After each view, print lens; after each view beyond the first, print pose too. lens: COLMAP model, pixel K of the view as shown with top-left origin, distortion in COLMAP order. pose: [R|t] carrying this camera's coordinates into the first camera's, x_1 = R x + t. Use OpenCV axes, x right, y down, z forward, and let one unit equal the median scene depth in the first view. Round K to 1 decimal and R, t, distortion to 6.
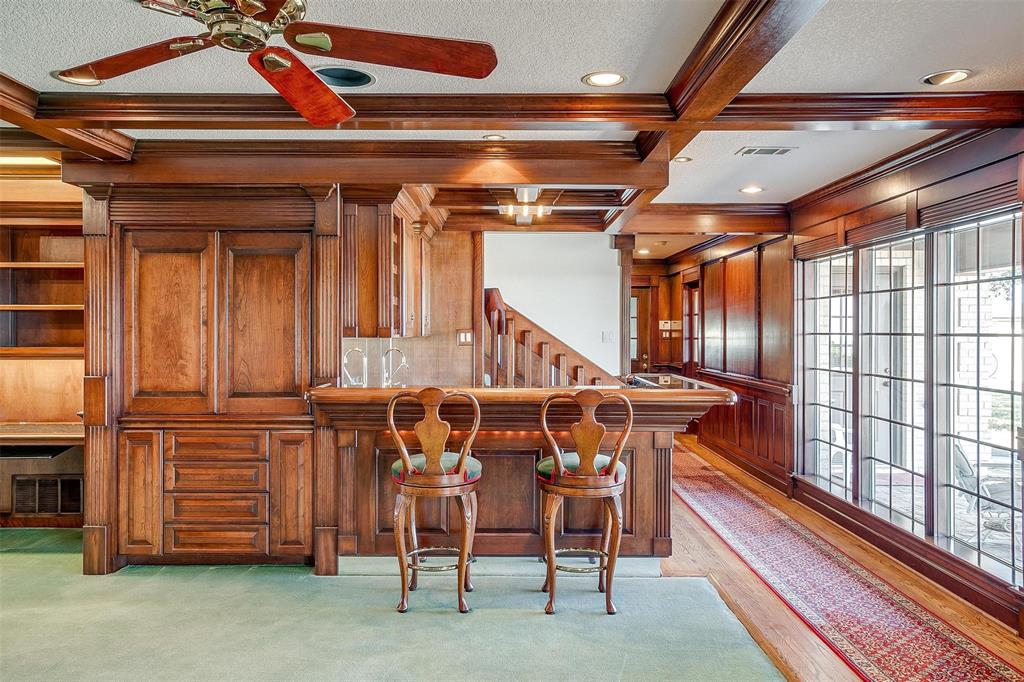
lens RADIAL K [[752.8, 0, 510.7], [0, 752.8, 342.5], [0, 0, 1]] dist [0.002829, 0.002294]
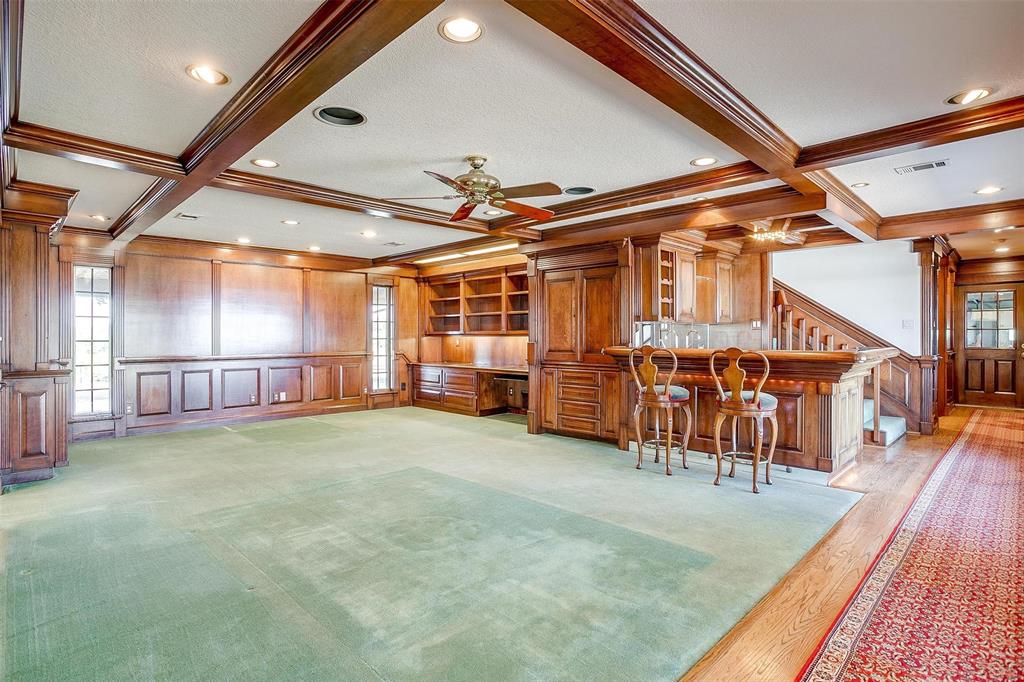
lens RADIAL K [[512.6, 0, 513.9], [0, 512.6, 338.1], [0, 0, 1]] dist [0.006310, 0.002442]
pose [[0.723162, 0.000731, -0.690678, 0.423488], [-0.005853, 0.999970, -0.005070, 0.041193], [0.690654, 0.007709, 0.723144, -0.094984]]
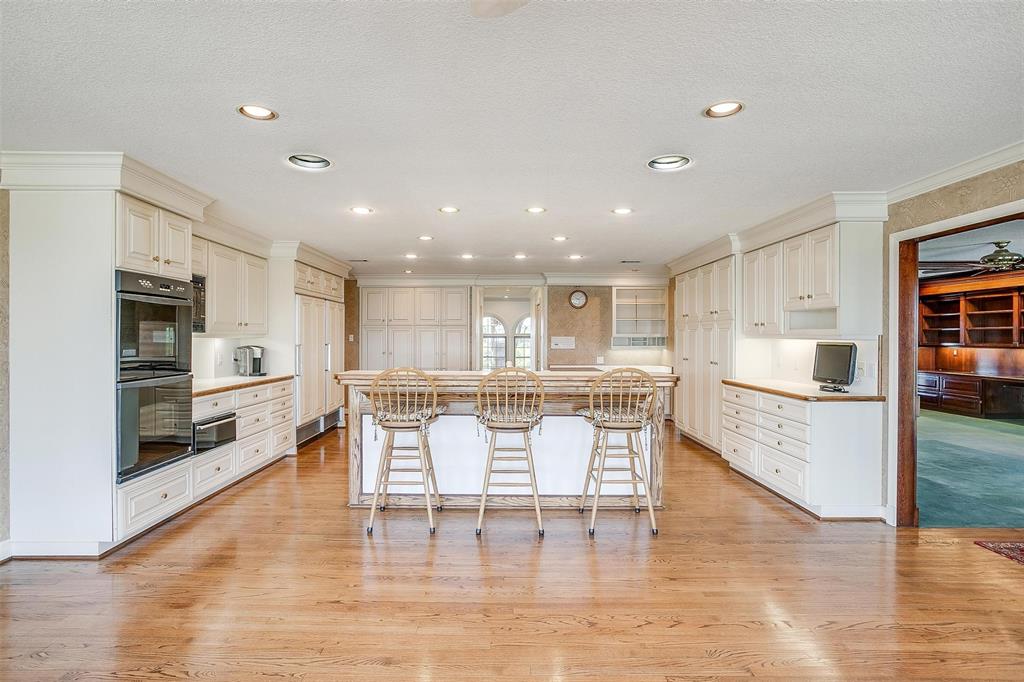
lens RADIAL K [[512.6, 0, 506.2], [0, 512.6, 340.4], [0, 0, 1]] dist [0.006310, 0.002442]
pose [[0.029146, 0.005685, -0.999559, 1.025359], [-0.008850, 0.999946, 0.005429, 0.004345], [0.999536, 0.008688, 0.029195, -0.767076]]
